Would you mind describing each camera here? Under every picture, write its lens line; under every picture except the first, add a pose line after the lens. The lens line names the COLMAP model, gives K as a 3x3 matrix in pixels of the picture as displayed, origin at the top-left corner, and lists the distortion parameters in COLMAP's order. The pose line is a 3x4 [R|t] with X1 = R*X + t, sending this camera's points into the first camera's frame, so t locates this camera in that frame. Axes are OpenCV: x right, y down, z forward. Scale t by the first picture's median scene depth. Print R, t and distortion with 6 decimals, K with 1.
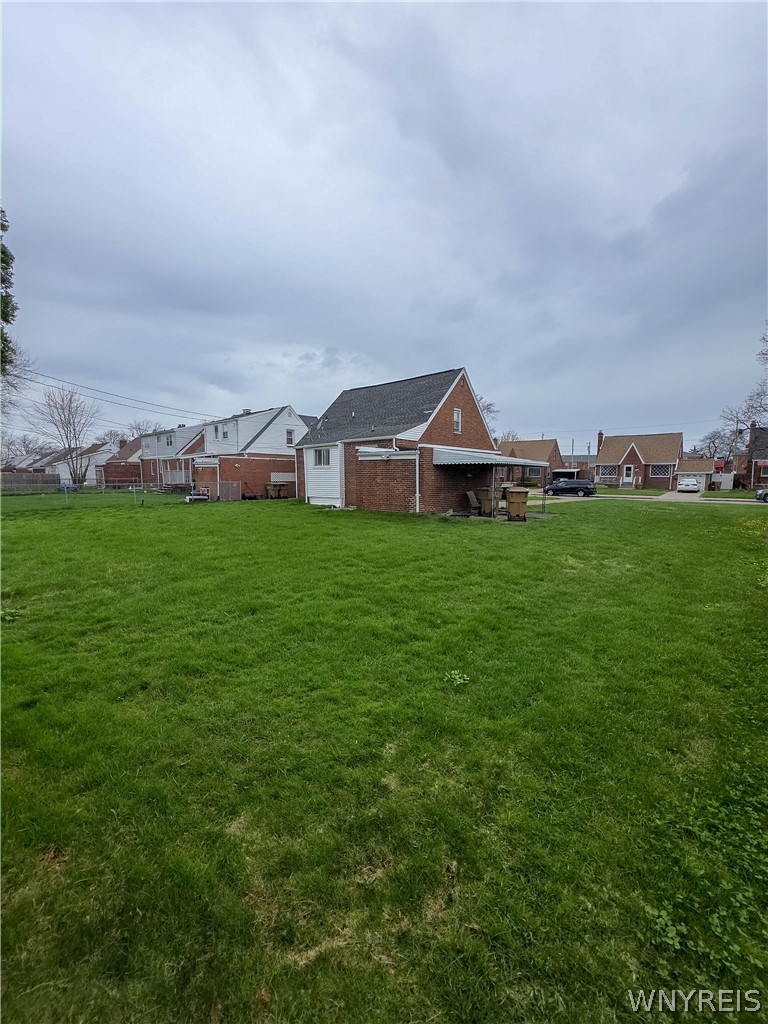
lens RADIAL K [[408.2, 0, 384.0], [0, 408.2, 512.0], [0, 0, 1]] dist [0.001557, -0.000755]
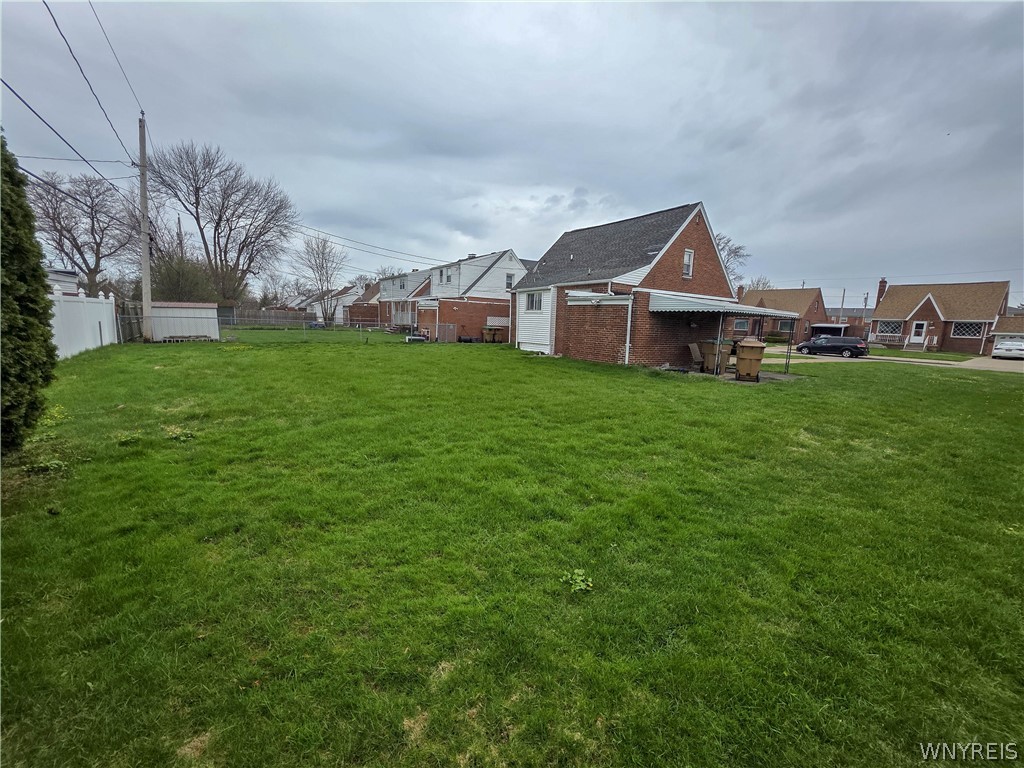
lens RADIAL K [[408.2, 0, 507.2], [0, 408.2, 379.1], [0, 0, 1]] dist [0.001557, -0.000755]
pose [[0.967968, 0.067369, -0.241868, 0.091592], [-0.055739, 0.996950, 0.054617, -0.000803], [0.244810, -0.039386, 0.968771, 0.107490]]
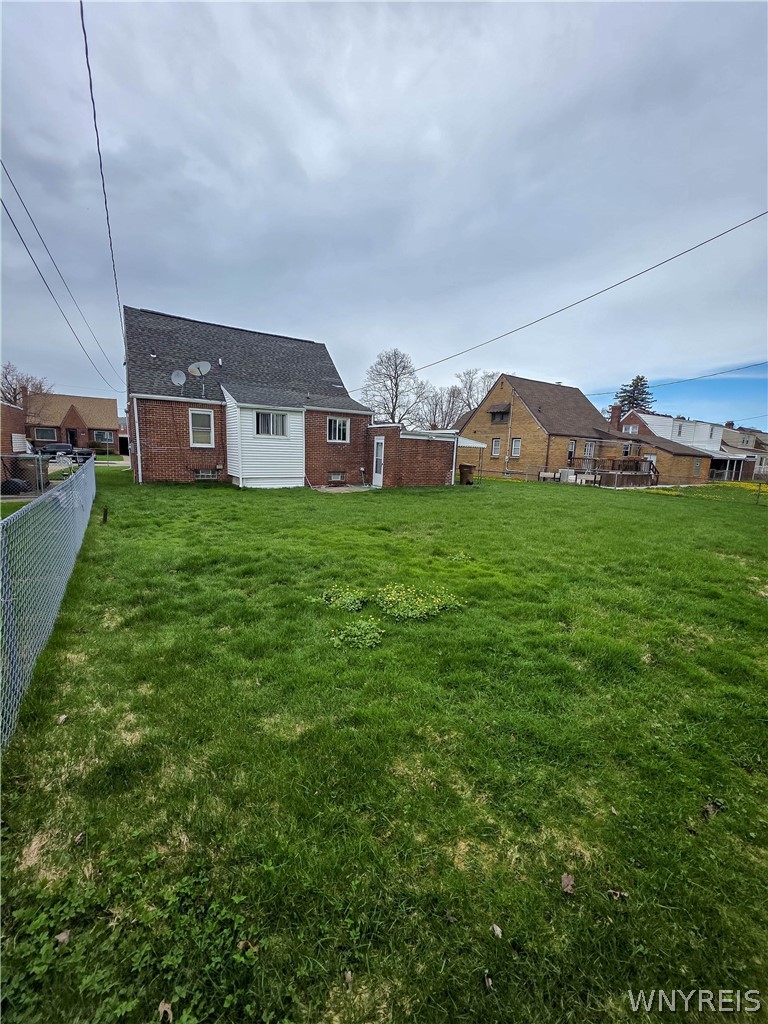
lens RADIAL K [[408.2, 0, 384.0], [0, 408.2, 512.0], [0, 0, 1]] dist [0.001557, -0.000755]
pose [[0.269372, -0.143058, 0.952351, -2.308575], [0.047132, 0.989678, 0.135334, -0.183562], [-0.961882, 0.008432, 0.273334, 1.664346]]
